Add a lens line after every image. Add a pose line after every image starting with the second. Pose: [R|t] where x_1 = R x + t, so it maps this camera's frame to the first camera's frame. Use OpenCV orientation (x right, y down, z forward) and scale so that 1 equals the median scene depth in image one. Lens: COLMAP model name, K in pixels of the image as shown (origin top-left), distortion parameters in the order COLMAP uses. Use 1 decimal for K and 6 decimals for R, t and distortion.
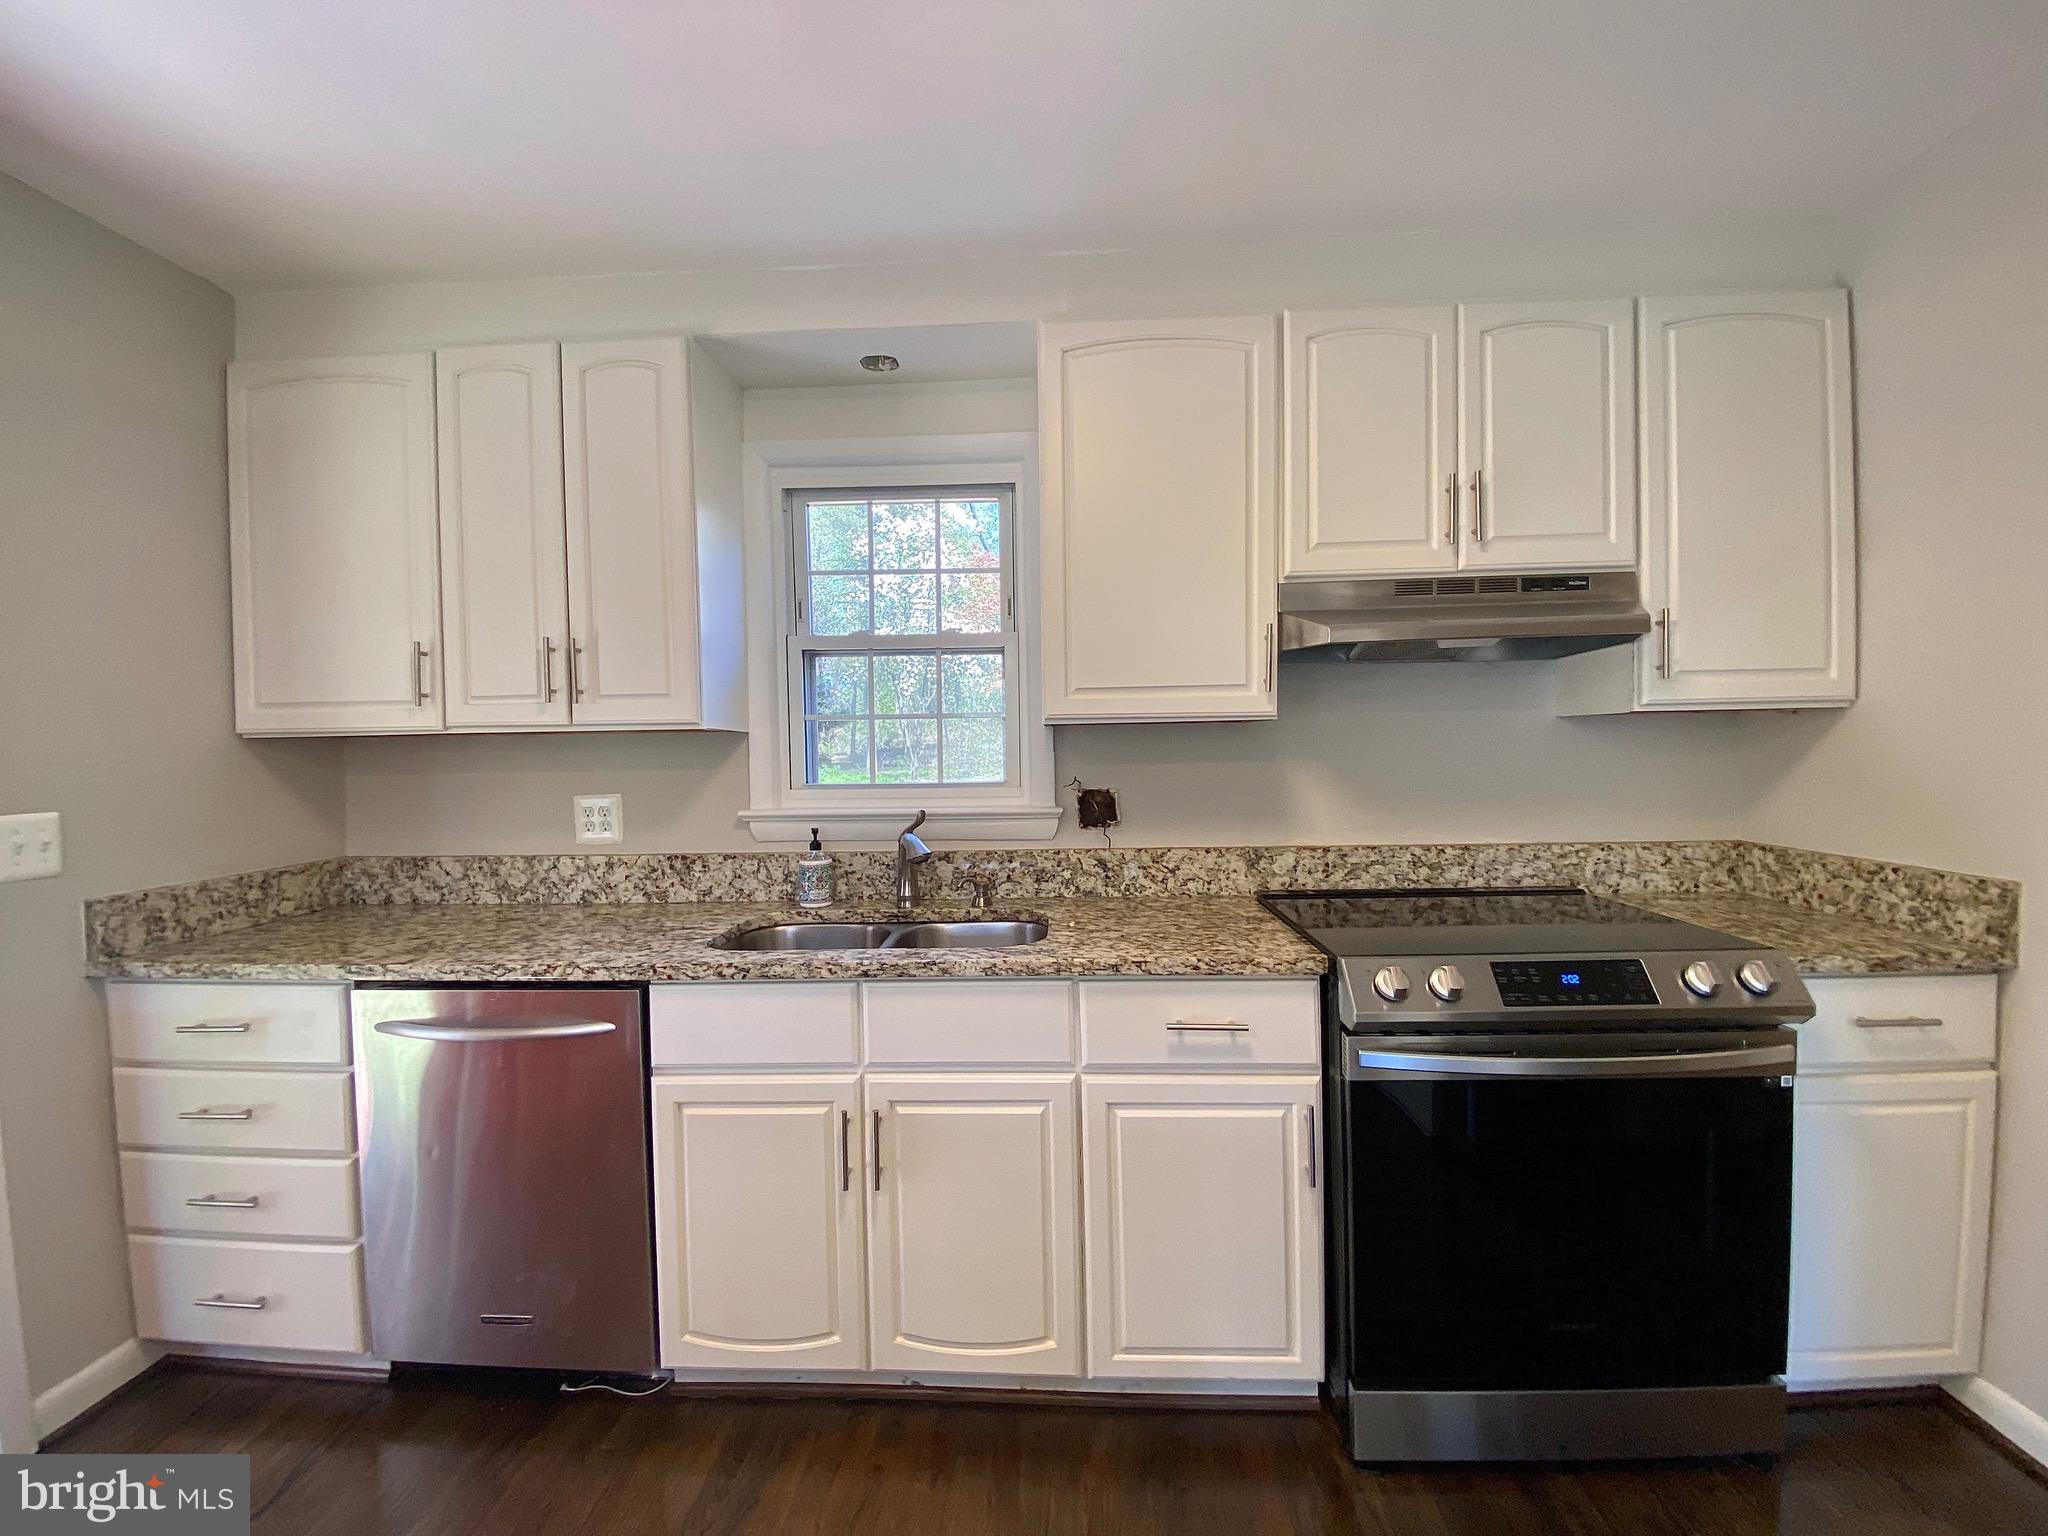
lens RADIAL K [[830.2, 0, 1028.0], [0, 830.2, 759.7], [0, 0, 1]] dist [0.023922, -0.018888]
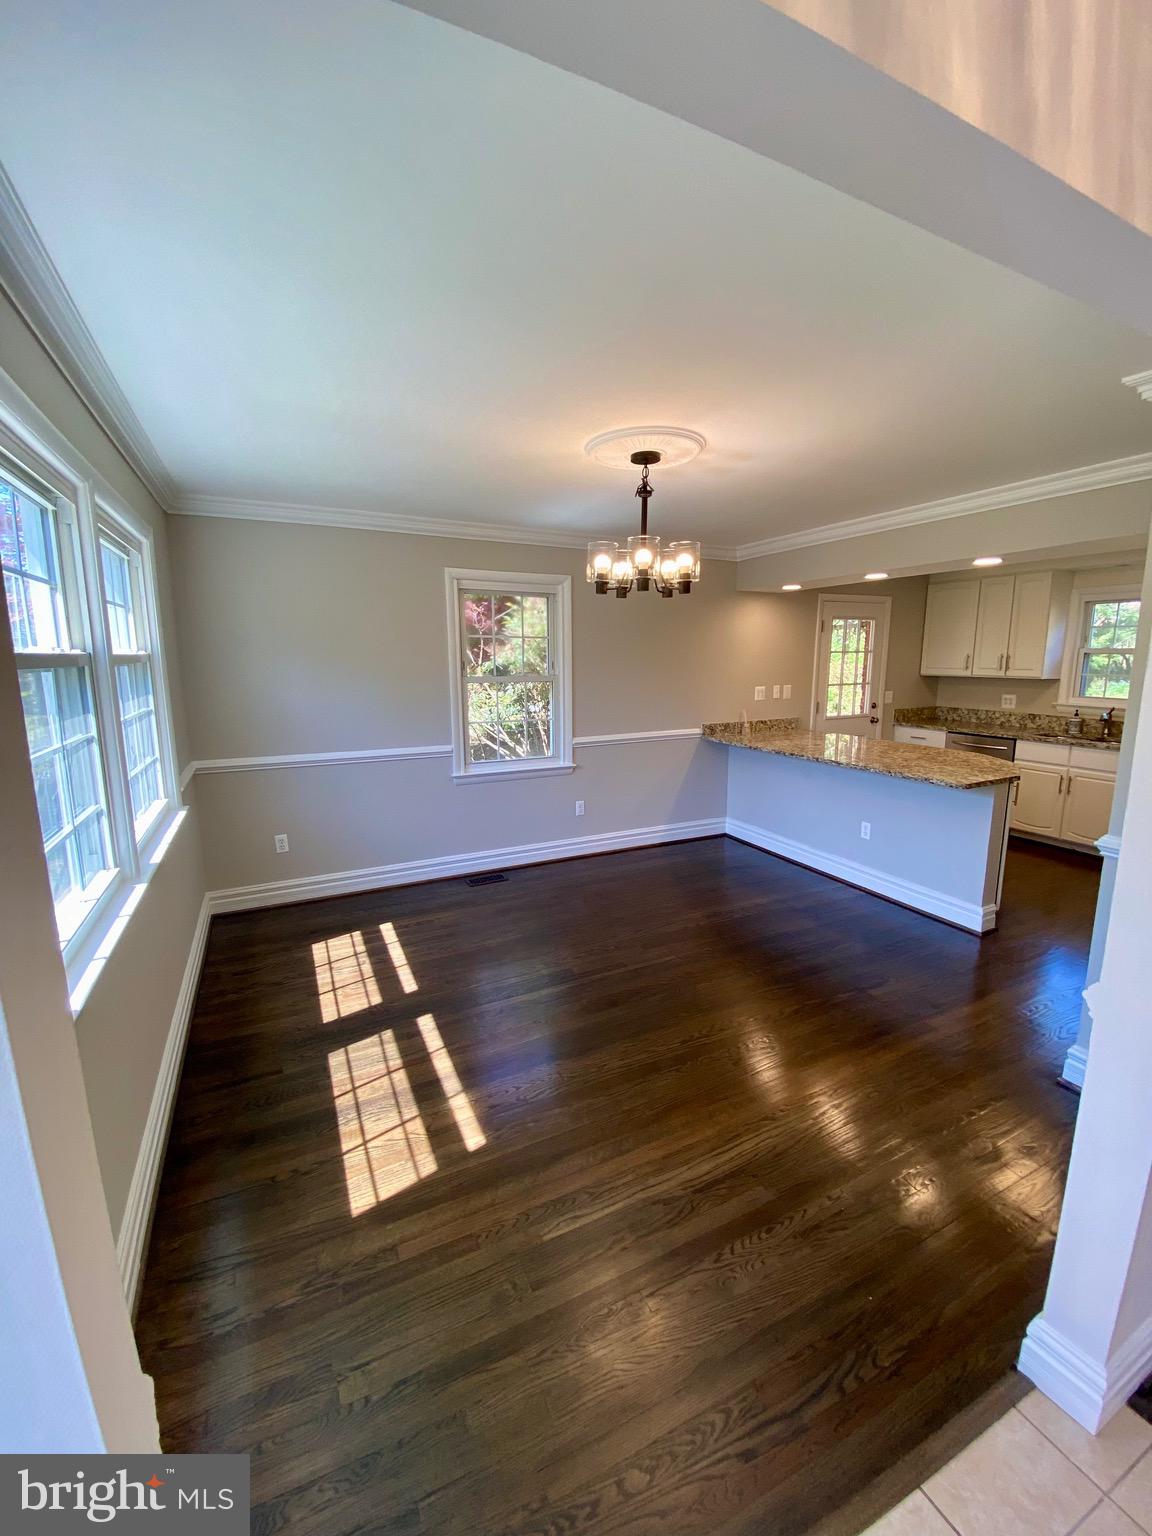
lens RADIAL K [[625.0, 0, 576.5], [0, 625.0, 762.4], [0, 0, 1]] dist [0.029795, -0.024235]
pose [[0.473586, 0.167633, -0.864647, 0.998875], [-0.027880, 0.984081, 0.175518, -0.096174], [0.880306, -0.059017, 0.470721, -1.940666]]
